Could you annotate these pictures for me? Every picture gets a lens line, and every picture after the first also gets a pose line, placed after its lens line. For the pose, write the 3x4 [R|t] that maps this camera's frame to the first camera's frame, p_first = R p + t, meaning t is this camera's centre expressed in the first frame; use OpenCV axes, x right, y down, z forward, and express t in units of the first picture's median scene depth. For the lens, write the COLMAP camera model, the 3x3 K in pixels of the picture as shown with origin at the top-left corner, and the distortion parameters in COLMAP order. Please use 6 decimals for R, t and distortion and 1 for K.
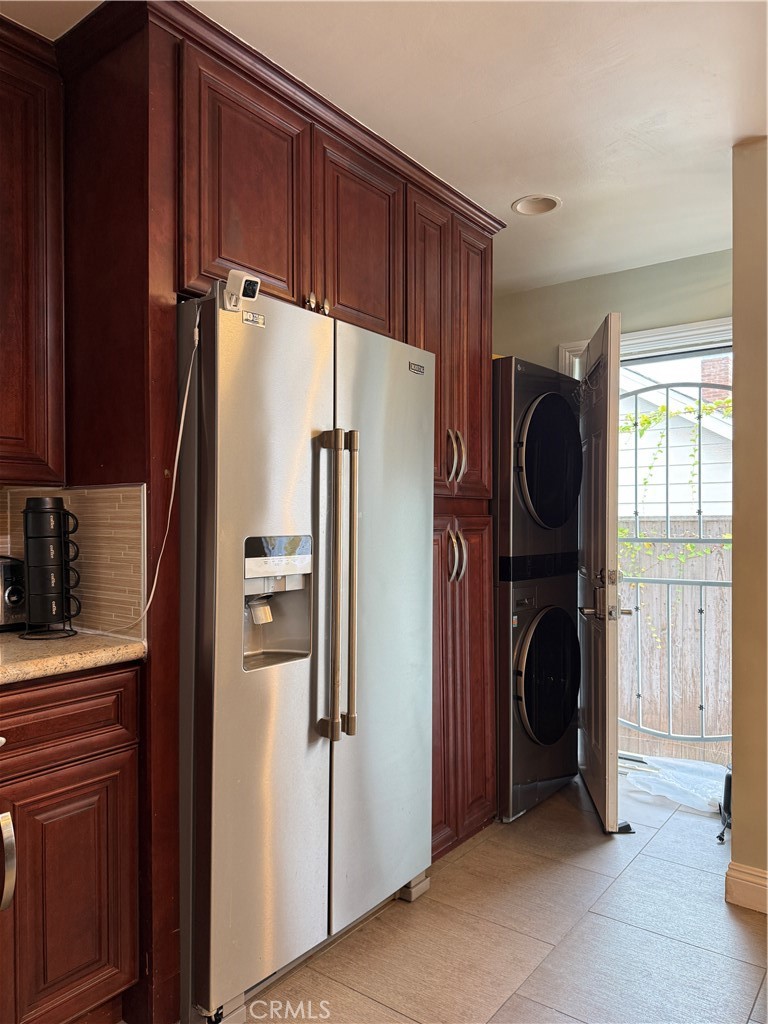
lens RADIAL K [[719.3, 0, 387.3], [0, 719.3, 512.6], [0, 0, 1]] dist [0.035365, -0.044980]
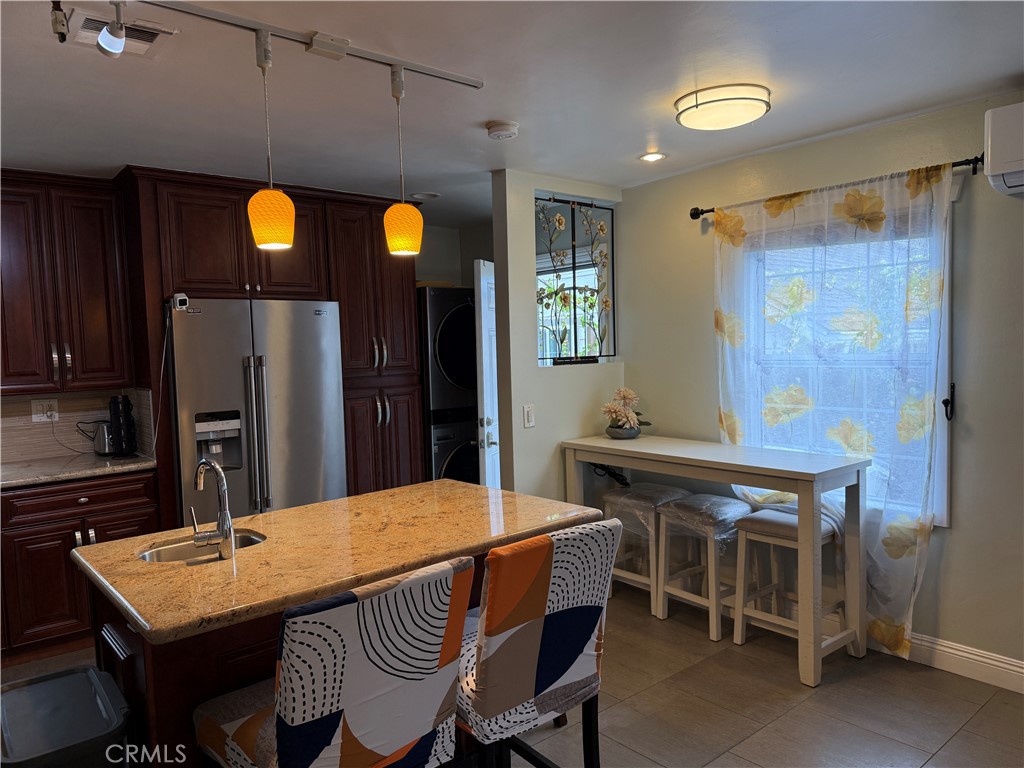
lens RADIAL K [[719.3, 0, 521.7], [0, 719.3, 384.1], [0, 0, 1]] dist [0.035365, -0.044980]
pose [[0.973314, -0.017323, -0.228823, 1.168894], [0.033635, 0.997147, 0.067581, -0.155338], [0.226999, -0.073474, 0.971119, -0.823301]]
